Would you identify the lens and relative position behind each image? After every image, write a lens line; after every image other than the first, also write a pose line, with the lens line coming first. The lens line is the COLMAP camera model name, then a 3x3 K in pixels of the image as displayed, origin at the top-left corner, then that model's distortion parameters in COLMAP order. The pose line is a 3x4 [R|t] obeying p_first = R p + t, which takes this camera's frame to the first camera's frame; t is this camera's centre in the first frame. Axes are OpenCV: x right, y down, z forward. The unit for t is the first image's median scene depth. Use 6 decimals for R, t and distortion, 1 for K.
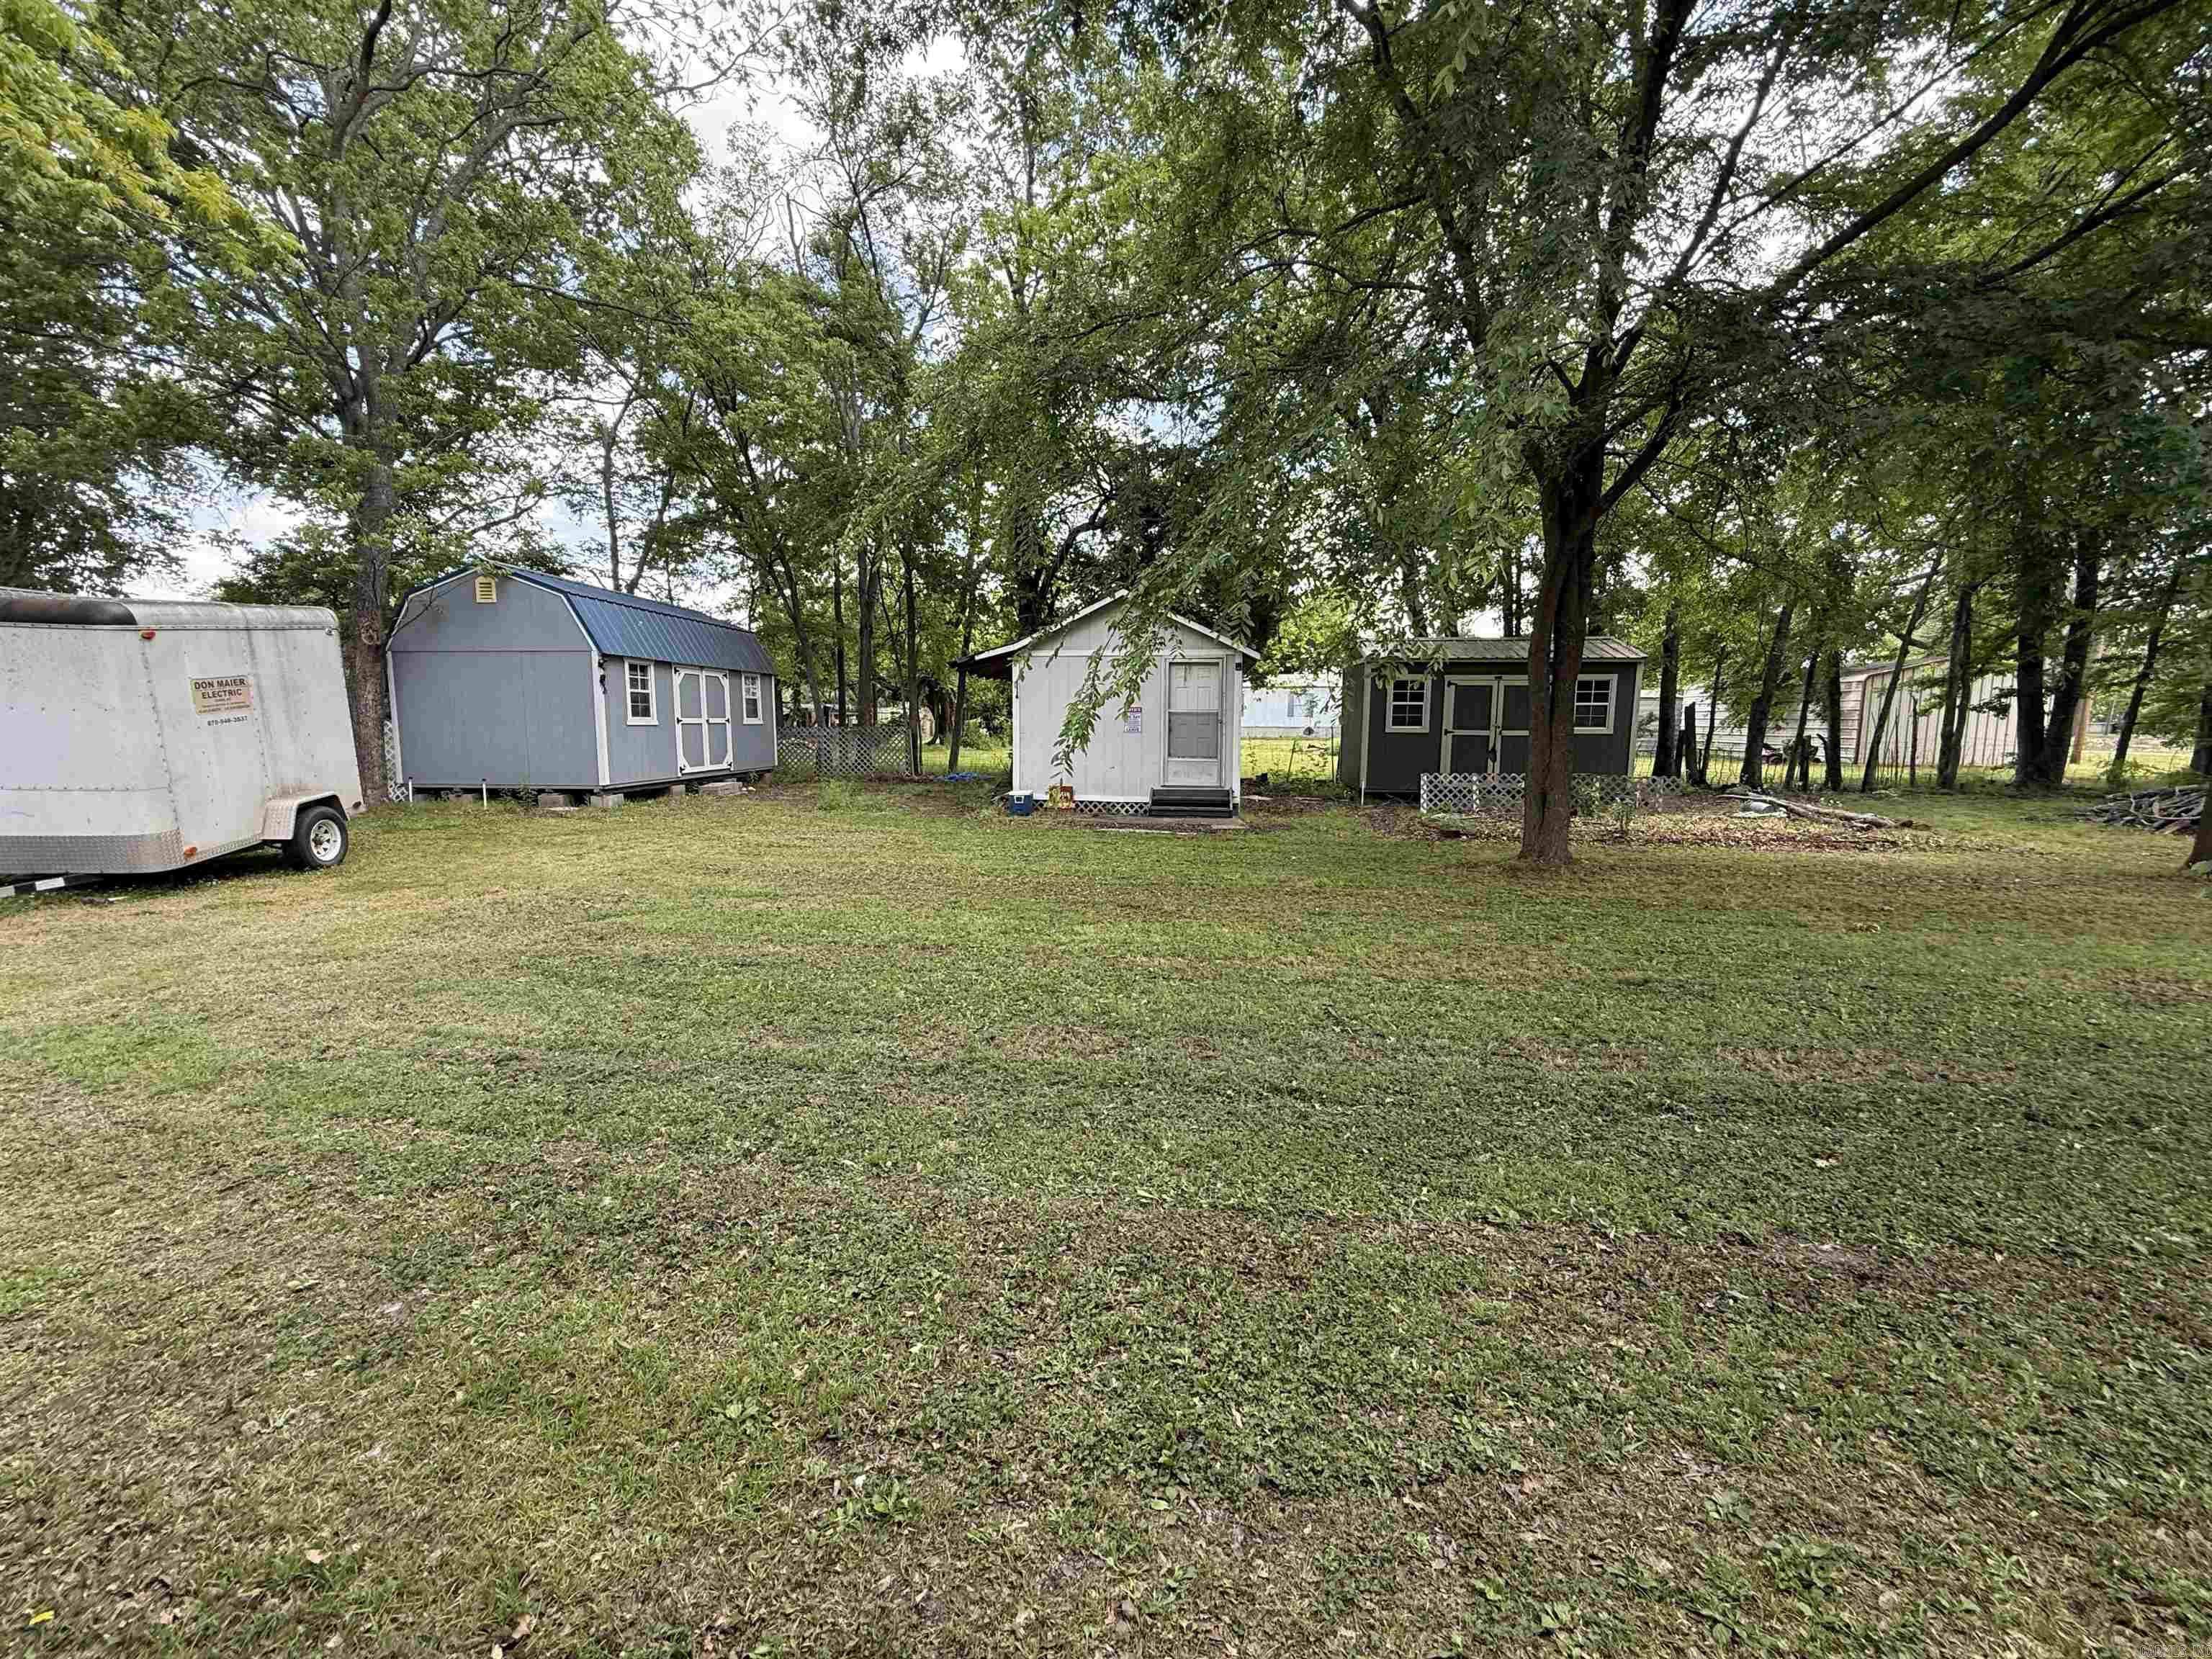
lens RADIAL K [[880.4, 0, 1106.0], [0, 880.4, 829.5], [0, 0, 1]] dist [0.000939, -0.000225]
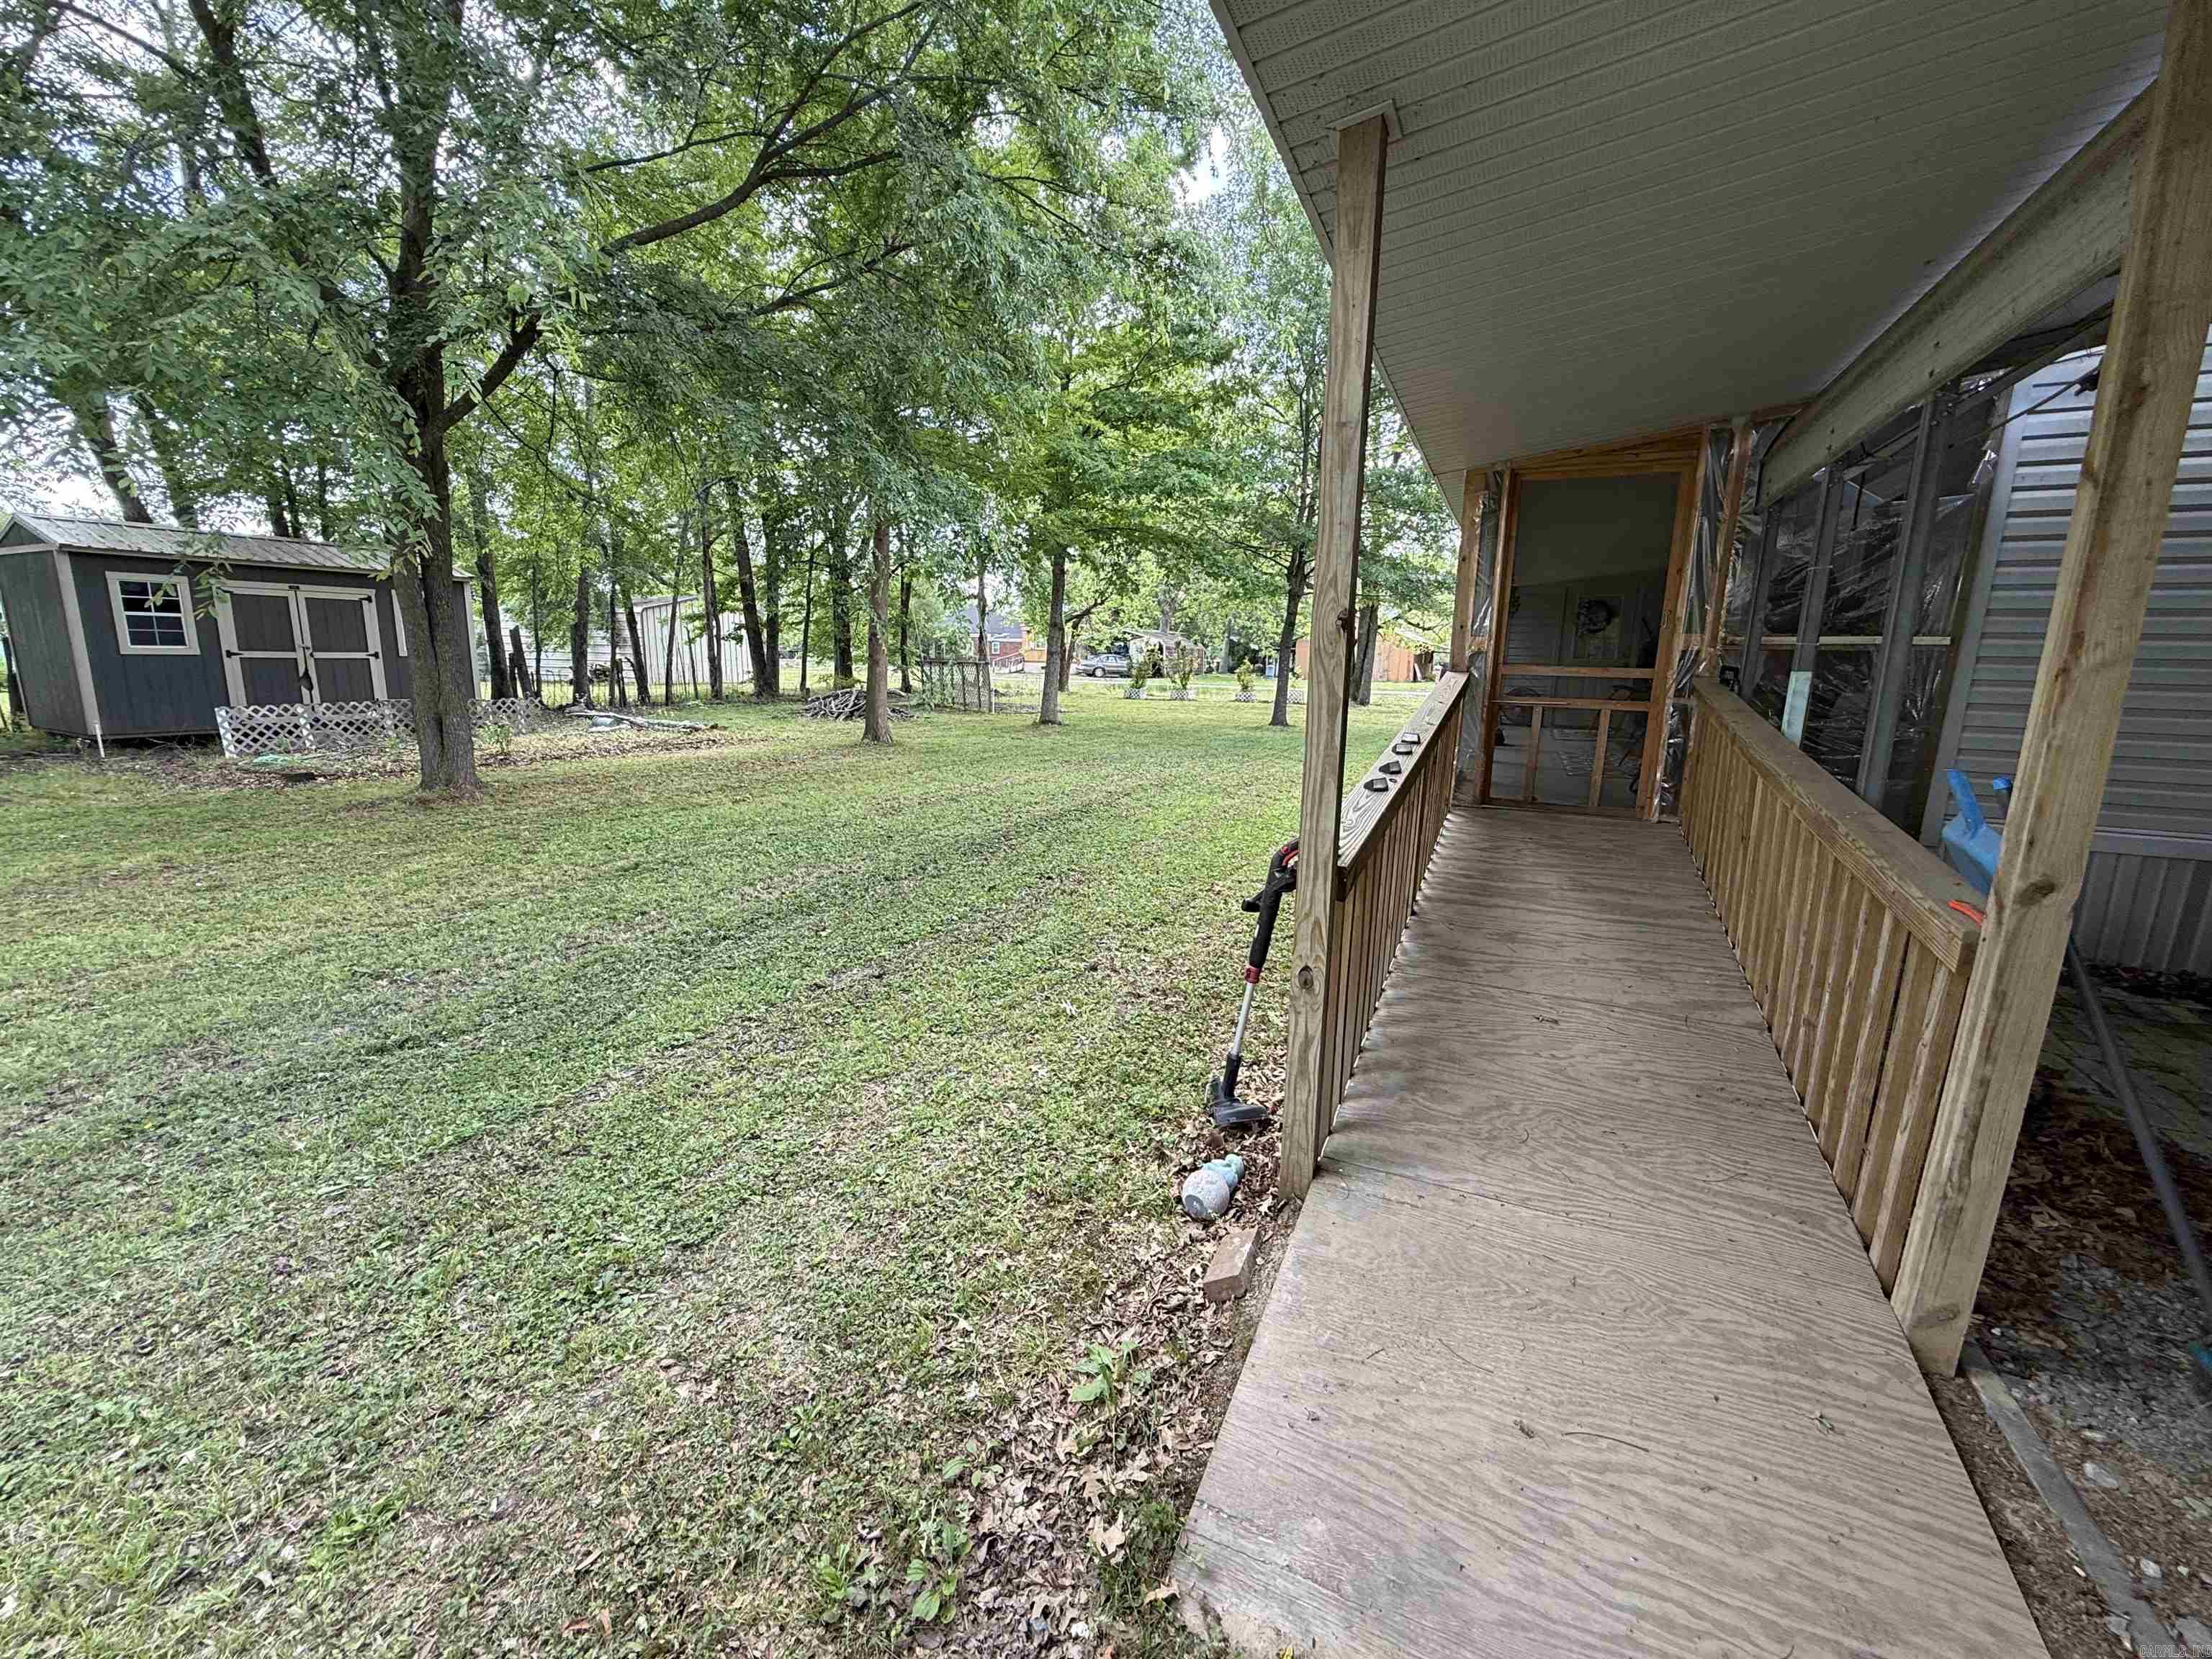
lens RADIAL K [[880.4, 0, 1106.0], [0, 880.4, 829.5], [0, 0, 1]] dist [0.000939, -0.000225]
pose [[0.355090, -0.179294, 0.917477, -0.101962], [0.103929, 0.982923, 0.151860, 0.005778], [-0.929037, 0.041429, 0.367660, -0.005118]]
